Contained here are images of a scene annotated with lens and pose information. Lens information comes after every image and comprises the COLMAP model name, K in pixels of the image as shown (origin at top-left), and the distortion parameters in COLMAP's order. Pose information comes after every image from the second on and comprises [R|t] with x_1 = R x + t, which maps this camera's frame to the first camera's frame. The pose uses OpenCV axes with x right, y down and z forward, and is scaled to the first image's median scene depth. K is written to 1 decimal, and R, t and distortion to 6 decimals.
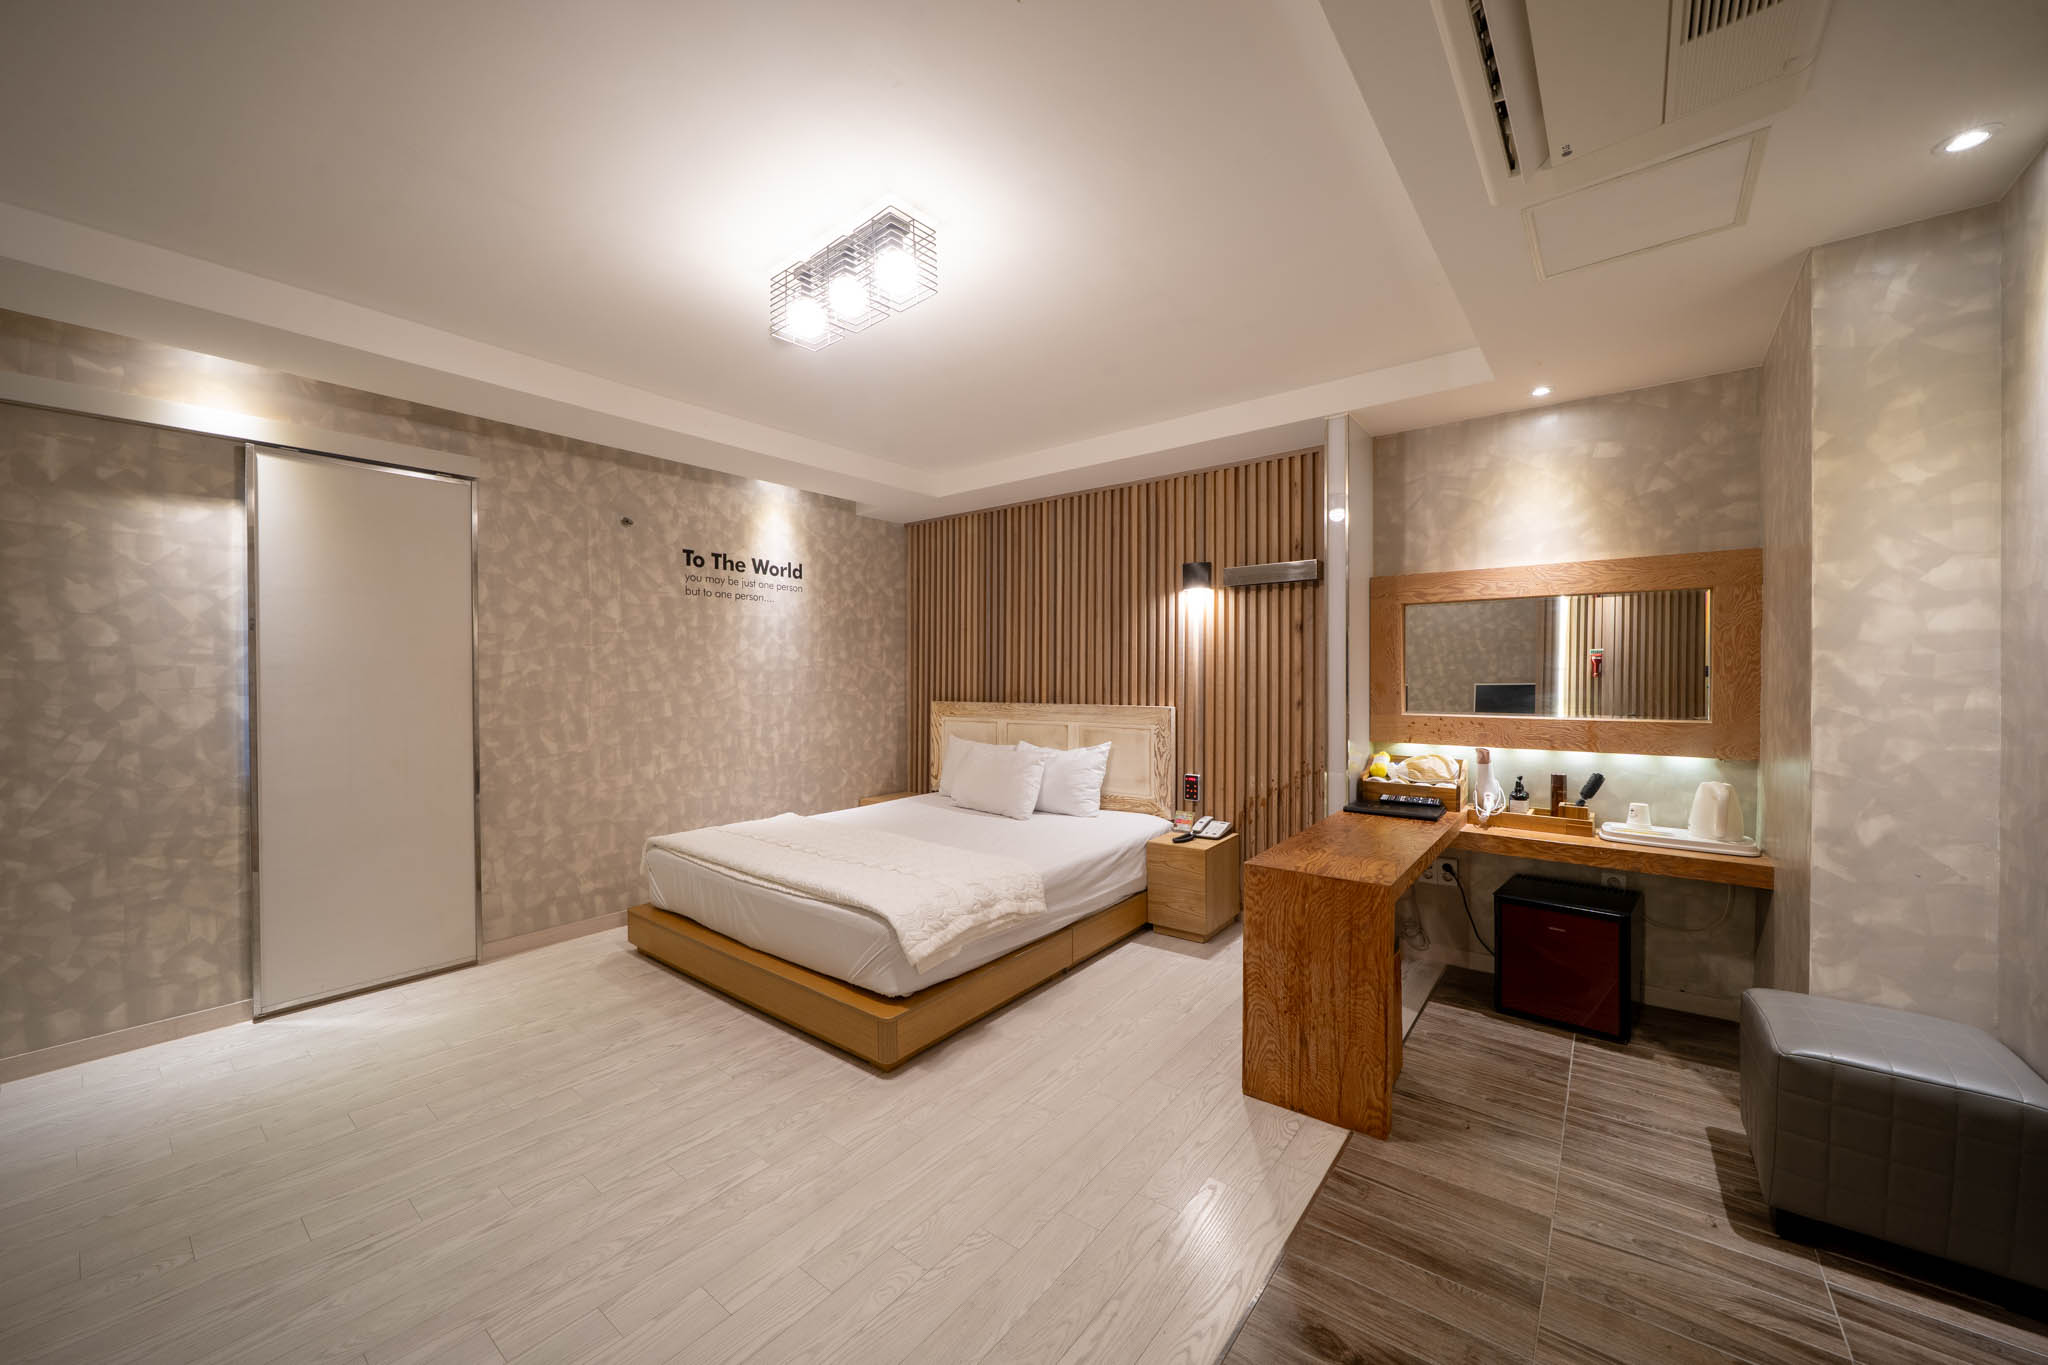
lens RADIAL K [[751.3, 0, 1024.0], [0, 751.3, 682.5], [0, 0, 1]] dist [0.000689, 0.000007]
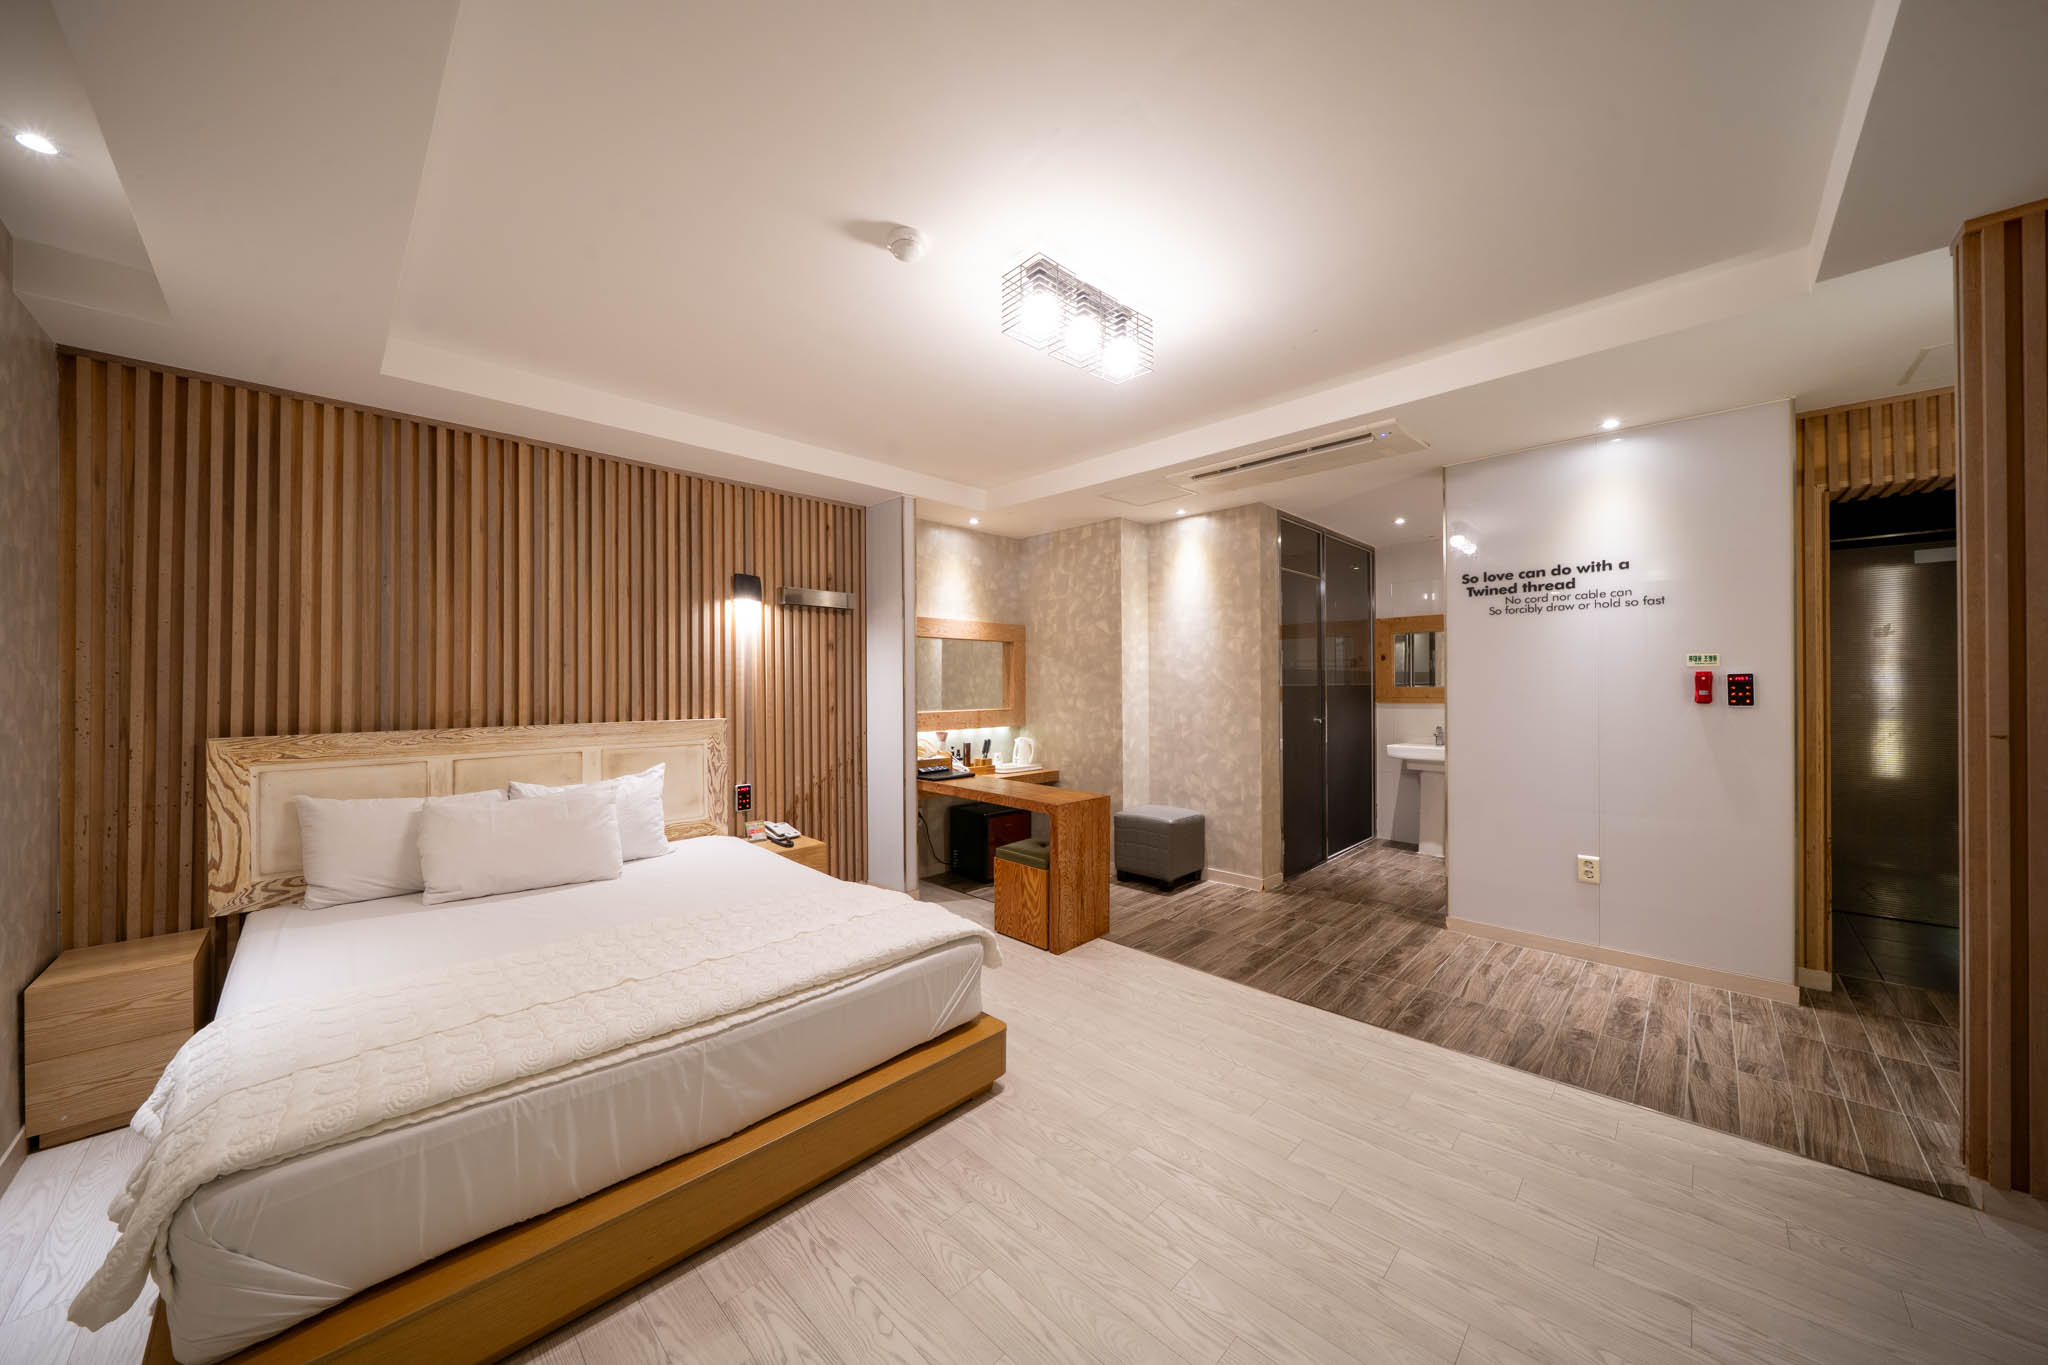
lens RADIAL K [[710.0, 0, 1024.0], [0, 710.0, 682.5], [0, 0, 1]] dist [0.000012, -0.000022]
pose [[0.108127, 0.005173, 0.994124, -0.718338], [0.013857, 0.999881, -0.006711, -0.002397], [-0.994040, 0.014501, 0.108043, 0.555555]]
